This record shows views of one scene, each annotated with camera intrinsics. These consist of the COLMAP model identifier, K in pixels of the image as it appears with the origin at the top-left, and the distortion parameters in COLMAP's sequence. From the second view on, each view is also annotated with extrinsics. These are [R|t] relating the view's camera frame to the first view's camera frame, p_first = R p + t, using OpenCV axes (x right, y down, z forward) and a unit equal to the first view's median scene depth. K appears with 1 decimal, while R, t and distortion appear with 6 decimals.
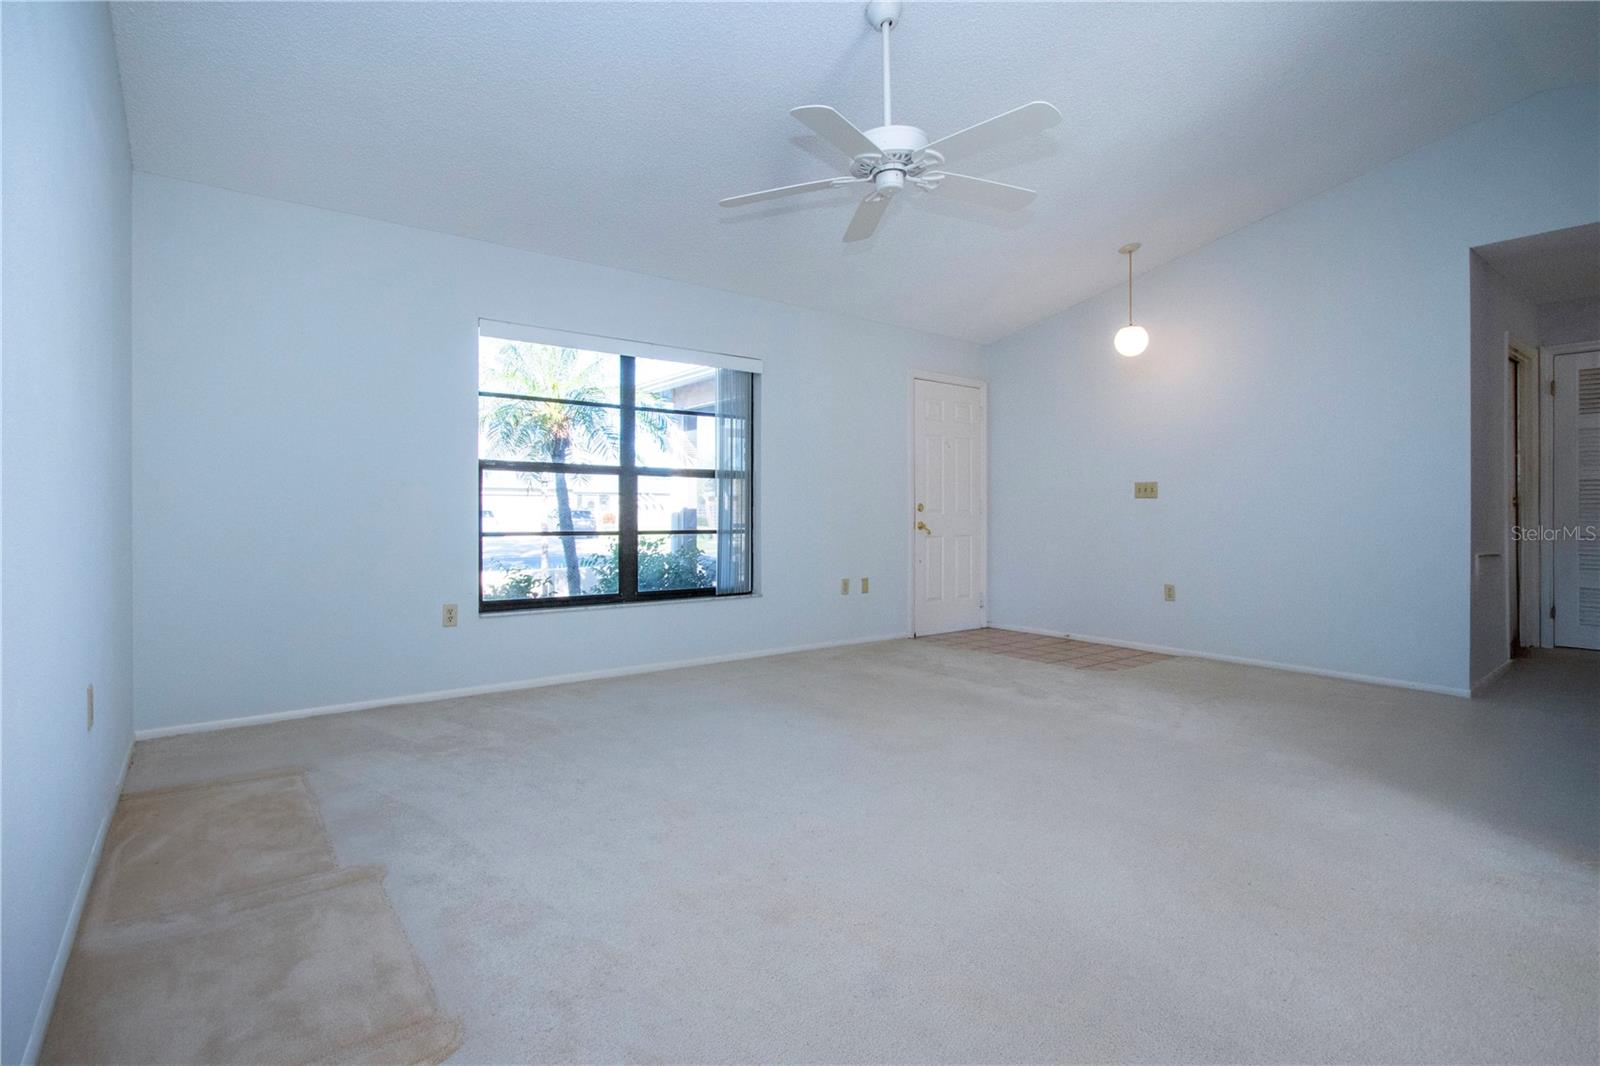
lens RADIAL K [[764.0, 0, 783.6], [0, 764.0, 501.1], [0, 0, 1]] dist [-0.000466, 0.000359]
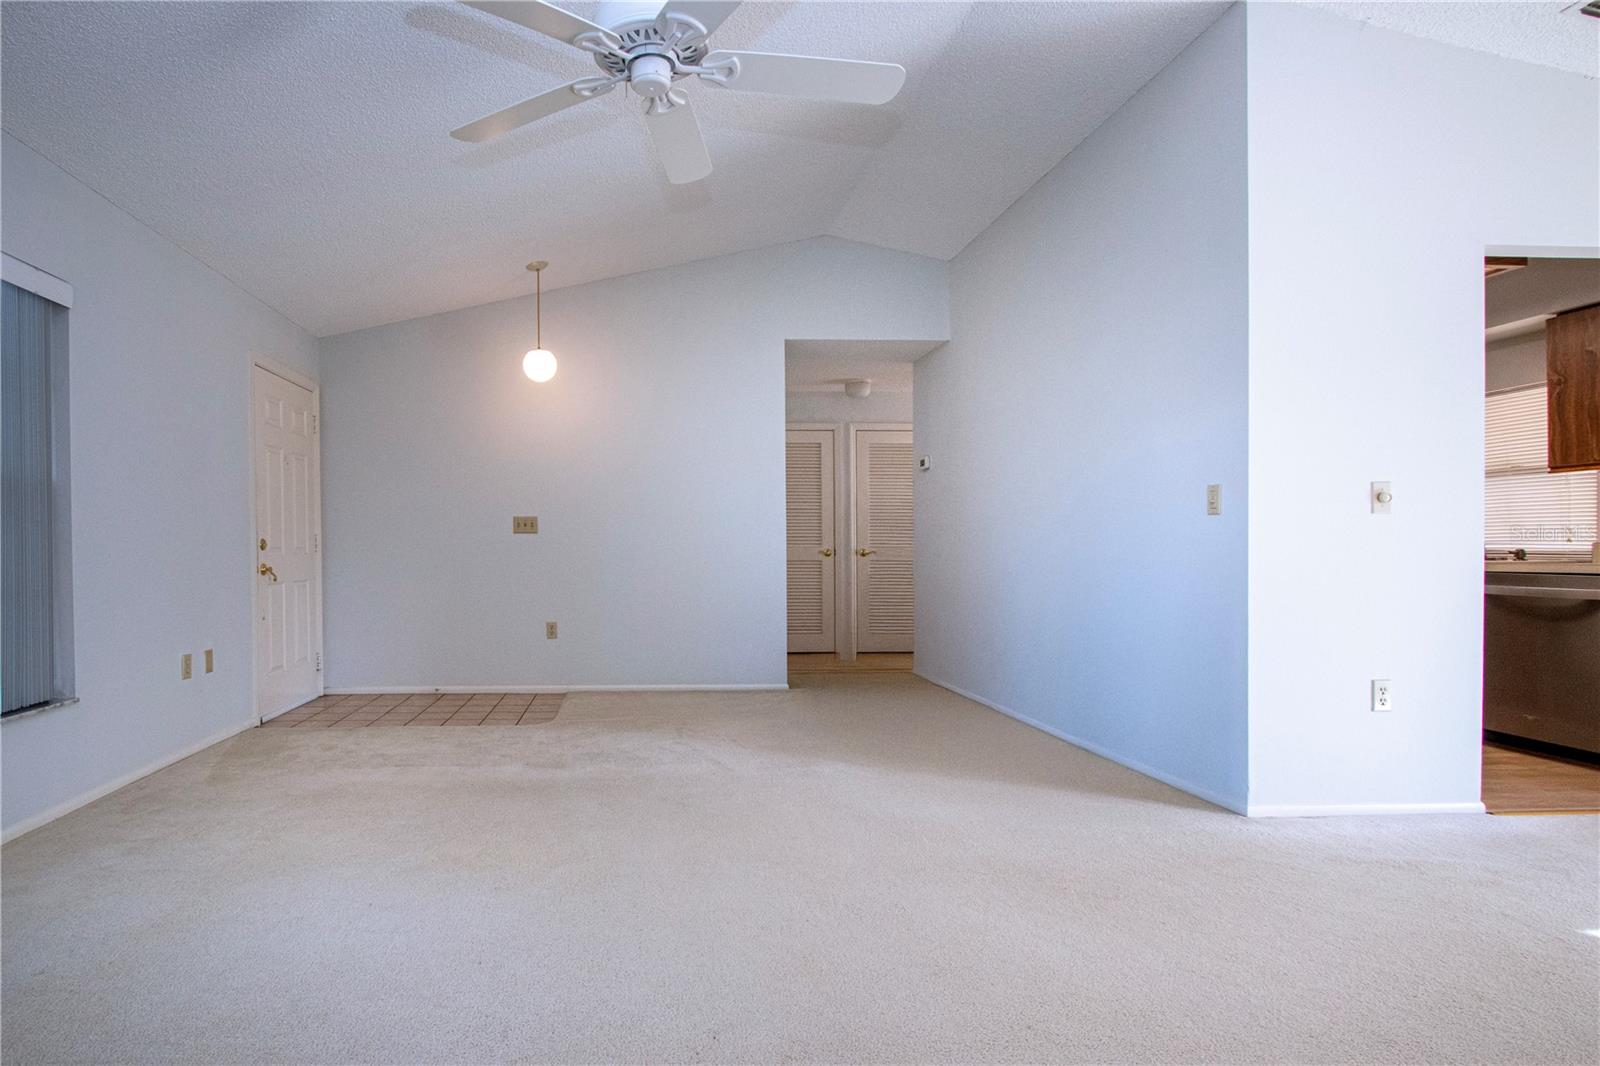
lens RADIAL K [[789.5, 0, 664.9], [0, 789.5, 556.3], [0, 0, 1]] dist [-0.015528, 0.000247]
pose [[0.595485, -0.016636, 0.803194, -0.212874], [-0.002763, 0.999737, 0.022755, 0.001874], [-0.803362, -0.015770, 0.595283, 0.274219]]
